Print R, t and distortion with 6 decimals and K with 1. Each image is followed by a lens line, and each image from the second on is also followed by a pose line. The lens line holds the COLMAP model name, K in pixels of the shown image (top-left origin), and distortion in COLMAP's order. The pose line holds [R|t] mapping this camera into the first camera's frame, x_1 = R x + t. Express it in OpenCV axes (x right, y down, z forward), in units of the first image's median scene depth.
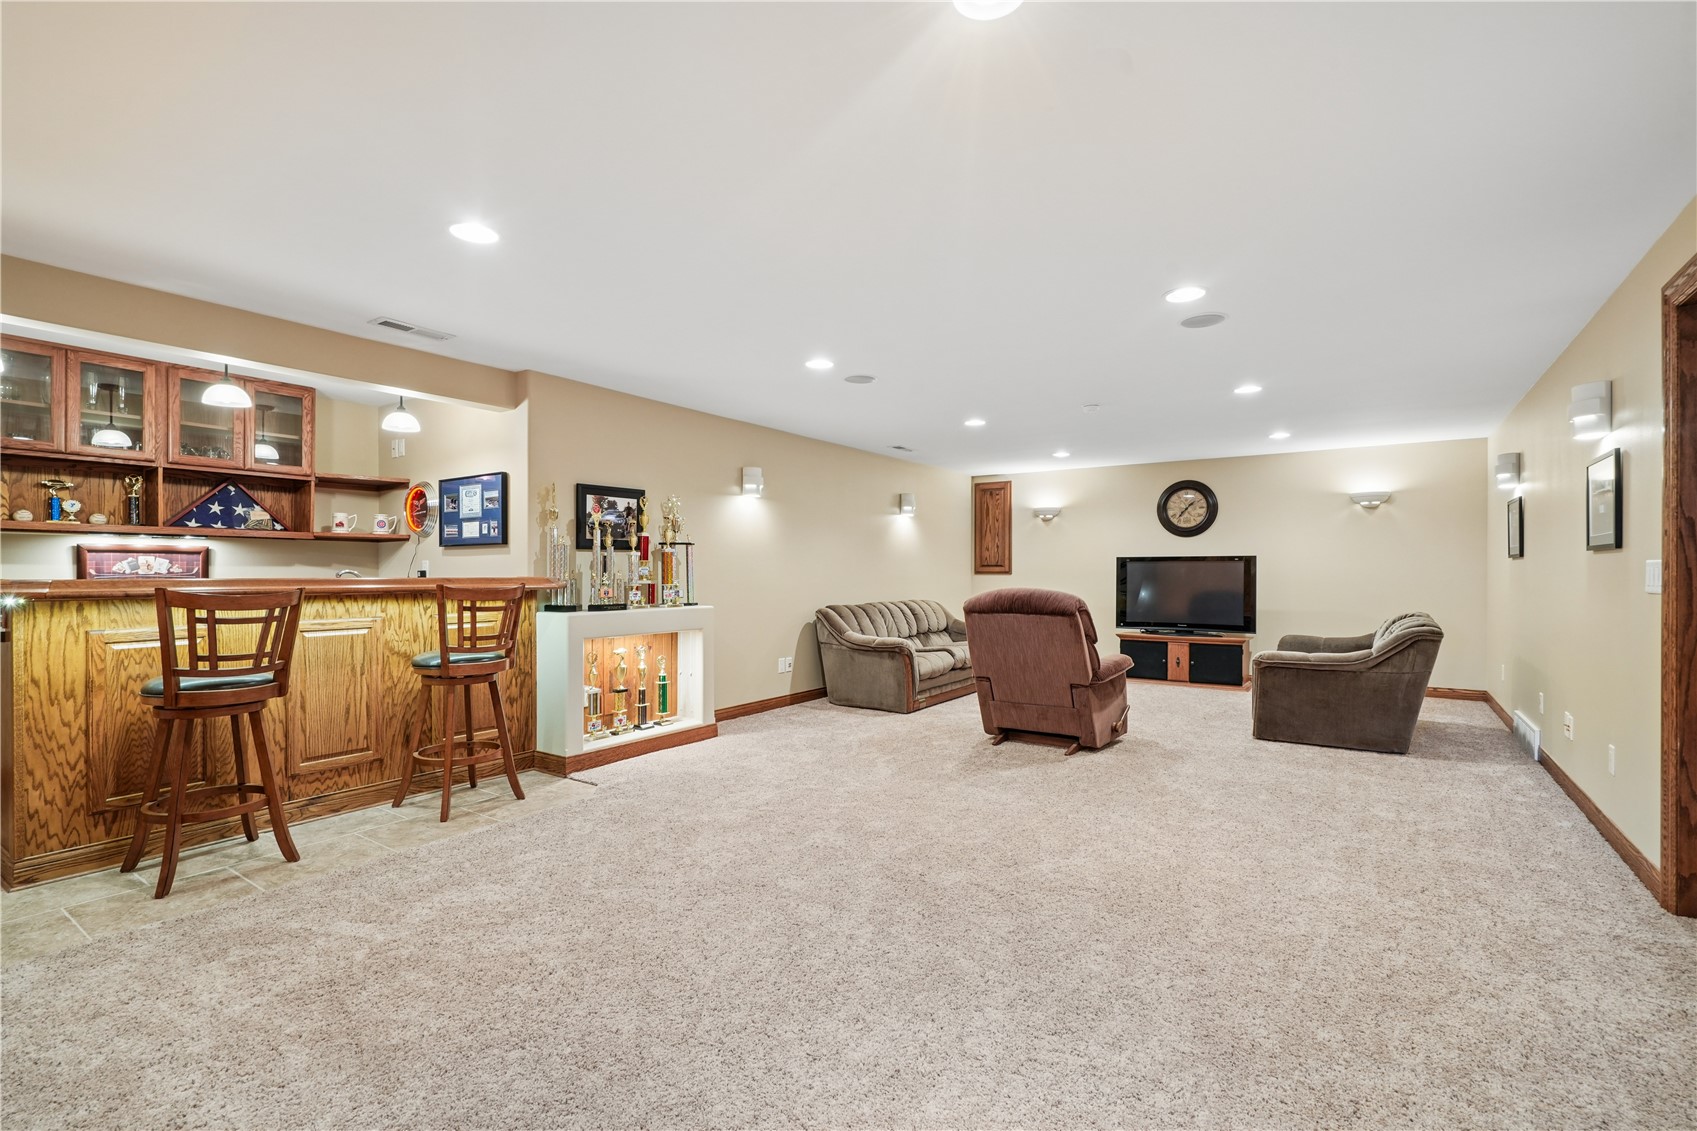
lens RADIAL K [[766.6, 0, 854.2], [0, 766.6, 569.1], [0, 0, 1]] dist [-0.007976, 0.003763]
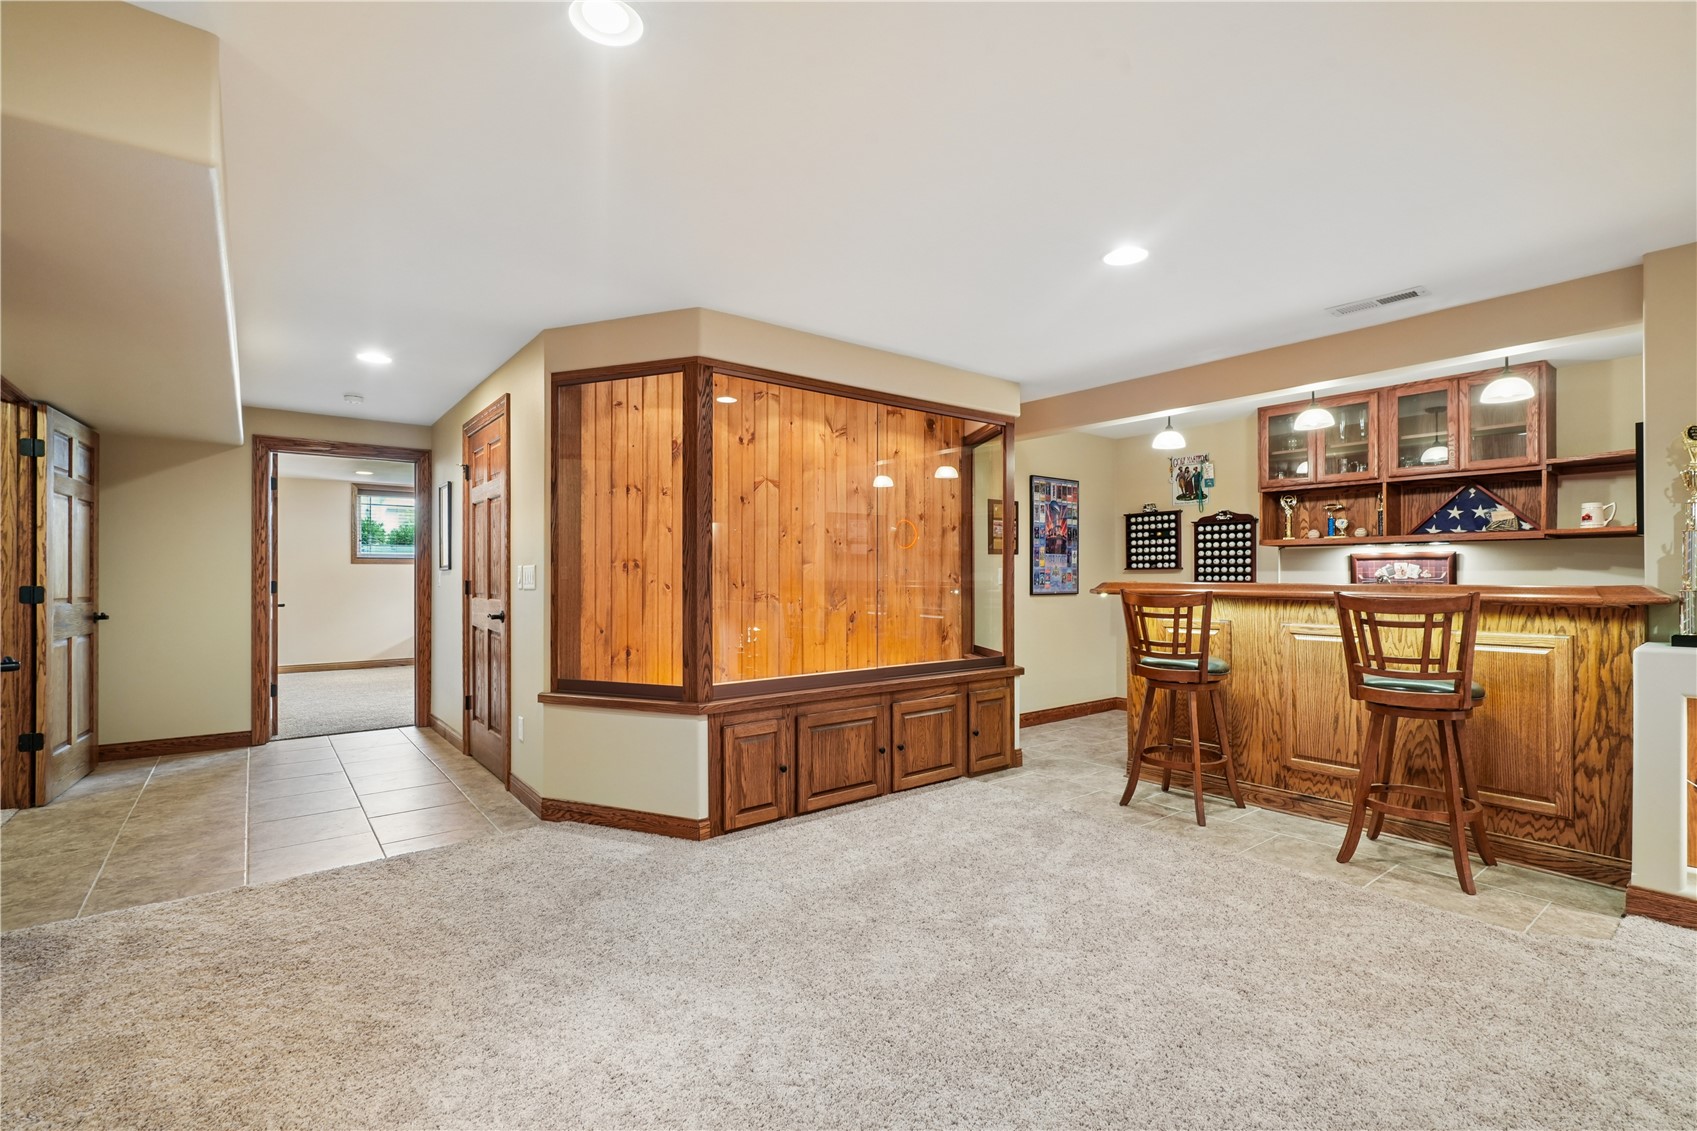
lens RADIAL K [[766.6, 0, 844.9], [0, 766.6, 571.7], [0, 0, 1]] dist [-0.007976, 0.003763]
pose [[-0.312106, -0.005512, -0.950031, 0.386215], [0.004332, 0.999965, -0.007225, 0.000742], [0.950037, -0.006371, -0.312071, 0.598314]]
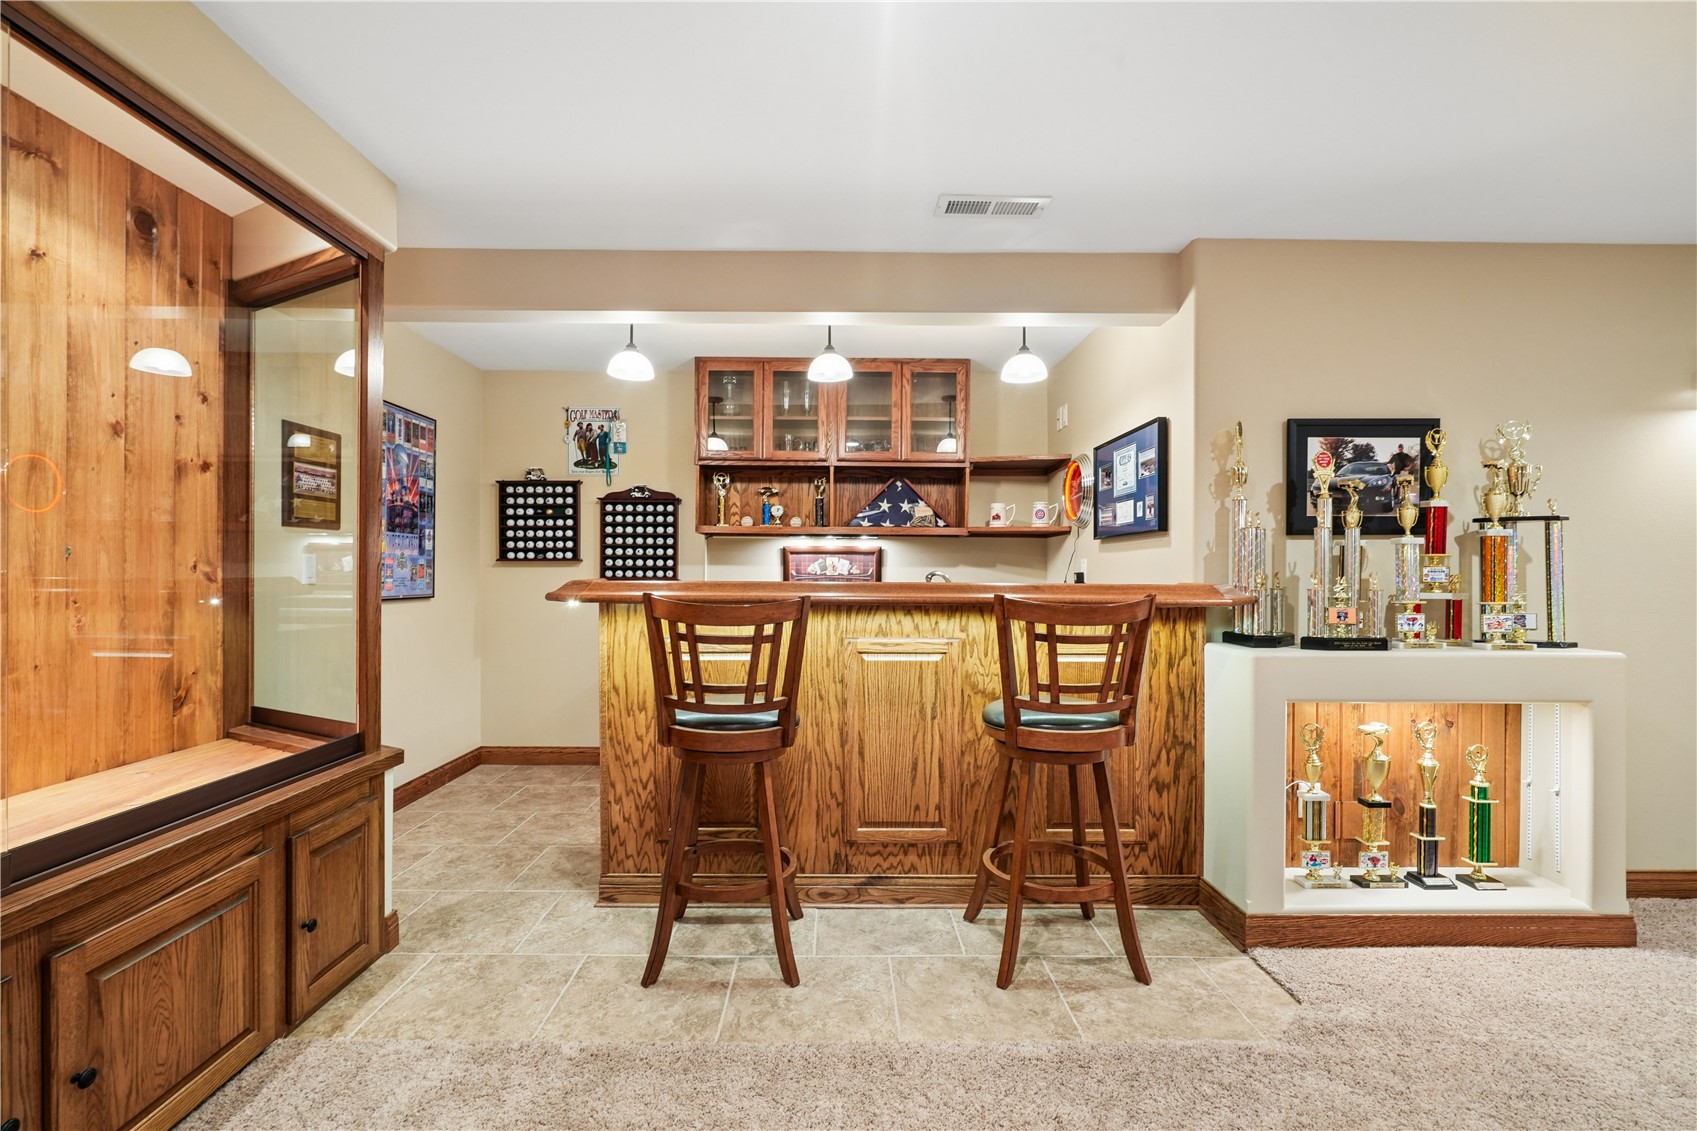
lens RADIAL K [[766.6, 0, 837.6], [0, 766.6, 574.0], [0, 0, 1]] dist [-0.007976, 0.003763]
pose [[0.564335, 0.004256, -0.825535, -0.091711], [-0.002029, 0.999991, 0.003769, 0.001266], [0.825544, -0.000452, 0.564338, 0.448704]]
